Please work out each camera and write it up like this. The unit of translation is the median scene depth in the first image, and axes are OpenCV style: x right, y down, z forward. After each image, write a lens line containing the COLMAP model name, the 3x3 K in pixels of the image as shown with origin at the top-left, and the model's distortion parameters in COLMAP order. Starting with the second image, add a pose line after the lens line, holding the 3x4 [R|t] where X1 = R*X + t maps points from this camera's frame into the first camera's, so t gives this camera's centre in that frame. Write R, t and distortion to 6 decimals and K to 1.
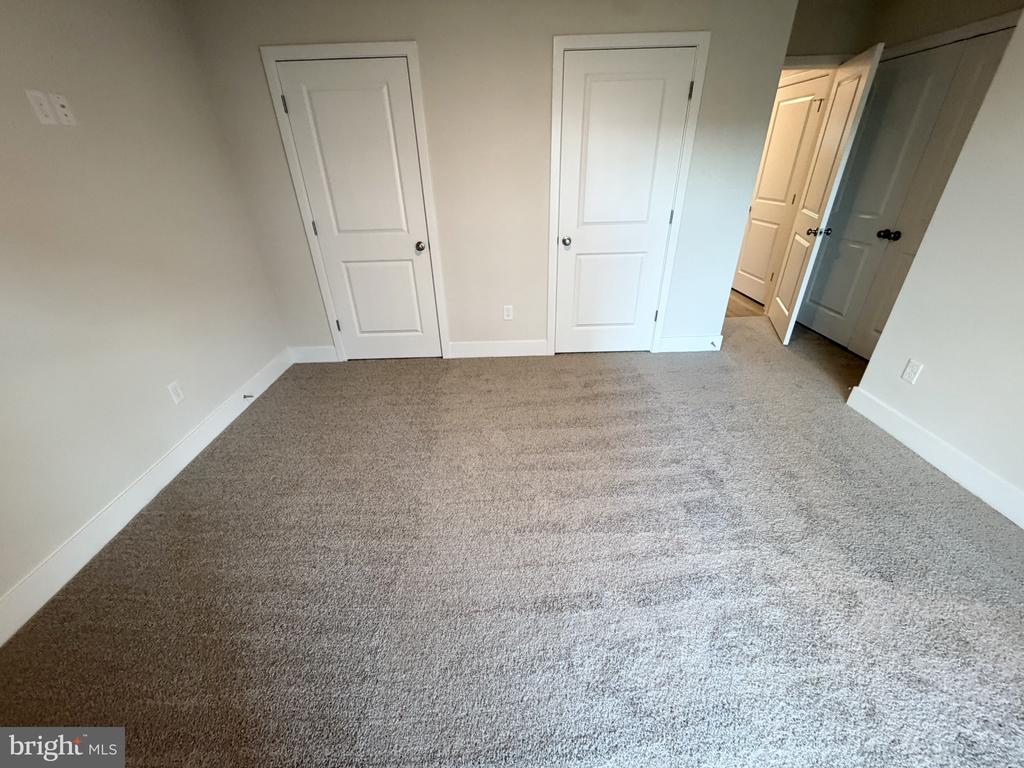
lens RADIAL K [[411.0, 0, 510.2], [0, 411.0, 385.0], [0, 0, 1]] dist [-0.000349, 0.000062]
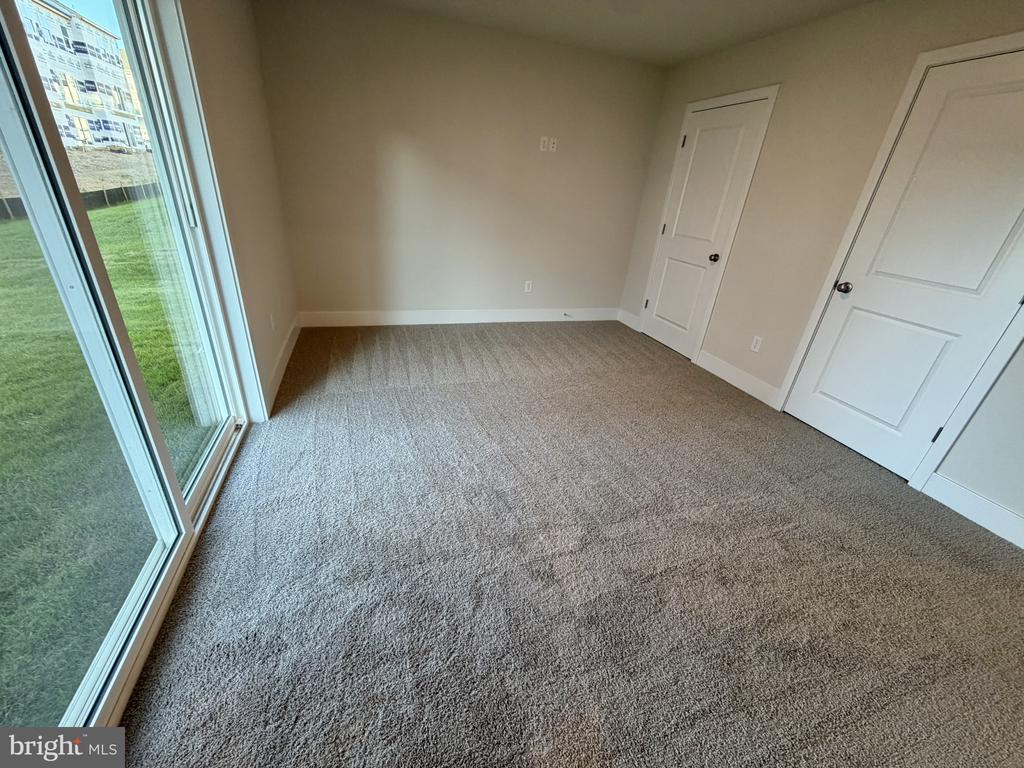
lens RADIAL K [[411.0, 0, 506.9], [0, 411.0, 385.0], [0, 0, 1]] dist [-0.000349, 0.000062]
pose [[0.293507, 0.460660, -0.837643, 0.744827], [-0.536184, 0.804758, 0.254698, -0.035664], [0.791429, 0.374375, 0.483200, 0.128947]]
